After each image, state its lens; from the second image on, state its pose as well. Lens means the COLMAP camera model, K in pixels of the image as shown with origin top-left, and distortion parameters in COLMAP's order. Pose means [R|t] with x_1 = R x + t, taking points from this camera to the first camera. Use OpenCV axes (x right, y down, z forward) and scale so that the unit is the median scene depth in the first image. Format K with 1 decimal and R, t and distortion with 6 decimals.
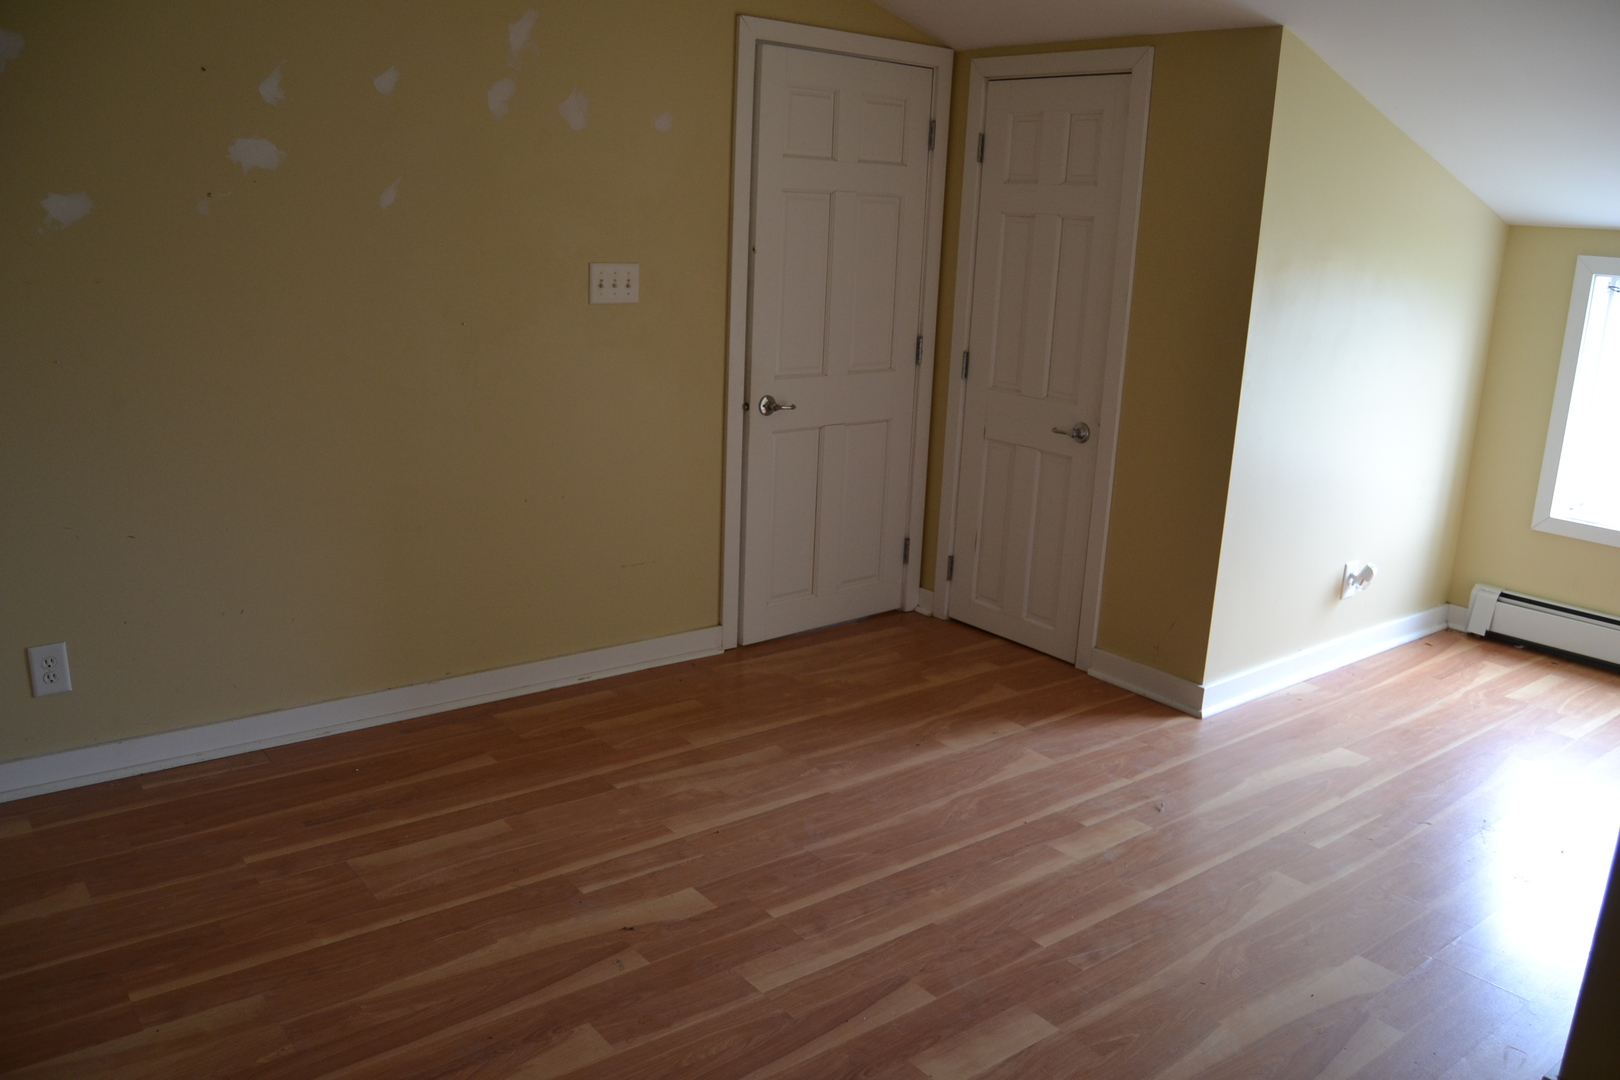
lens RADIAL K [[1292.2, 0, 806.1], [0, 1292.2, 542.2], [0, 0, 1]] dist [-0.093298, 0.032067]
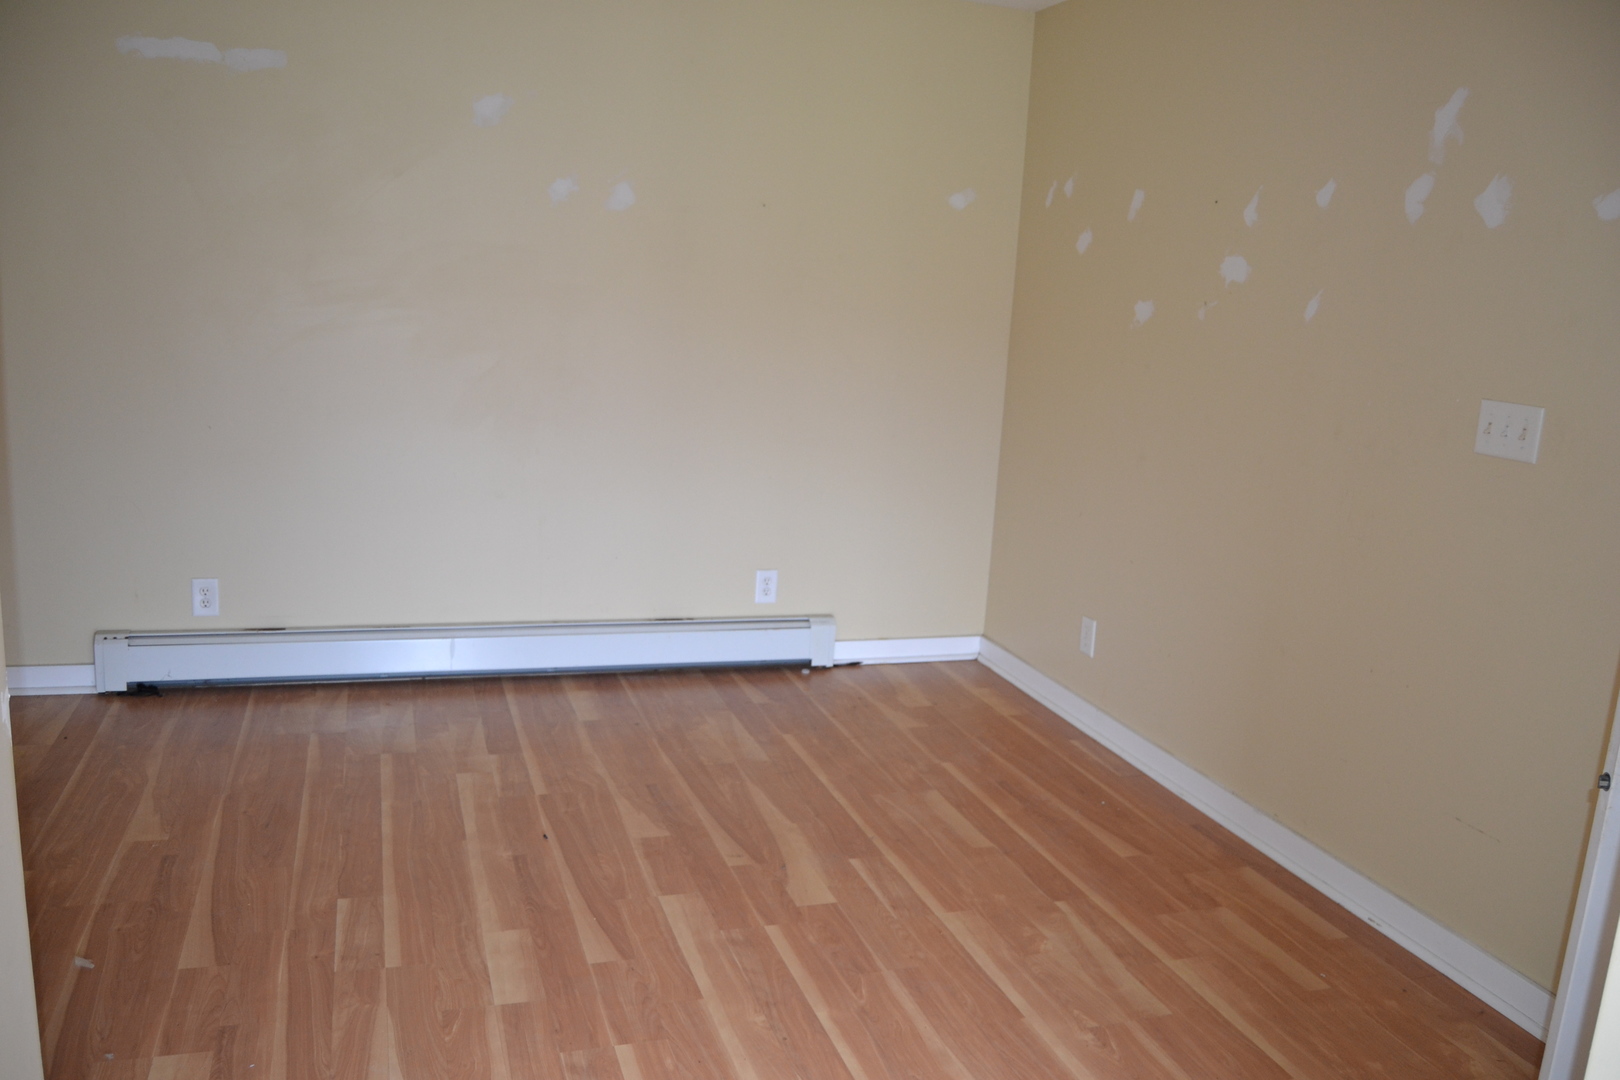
lens RADIAL K [[1292.2, 0, 806.1], [0, 1292.2, 542.2], [0, 0, 1]] dist [-0.093298, 0.032067]
pose [[-0.344904, 0.126931, -0.930016, 0.818837], [-0.302426, 0.922949, 0.238124, -0.240028], [0.888583, 0.363391, -0.279942, 1.080756]]
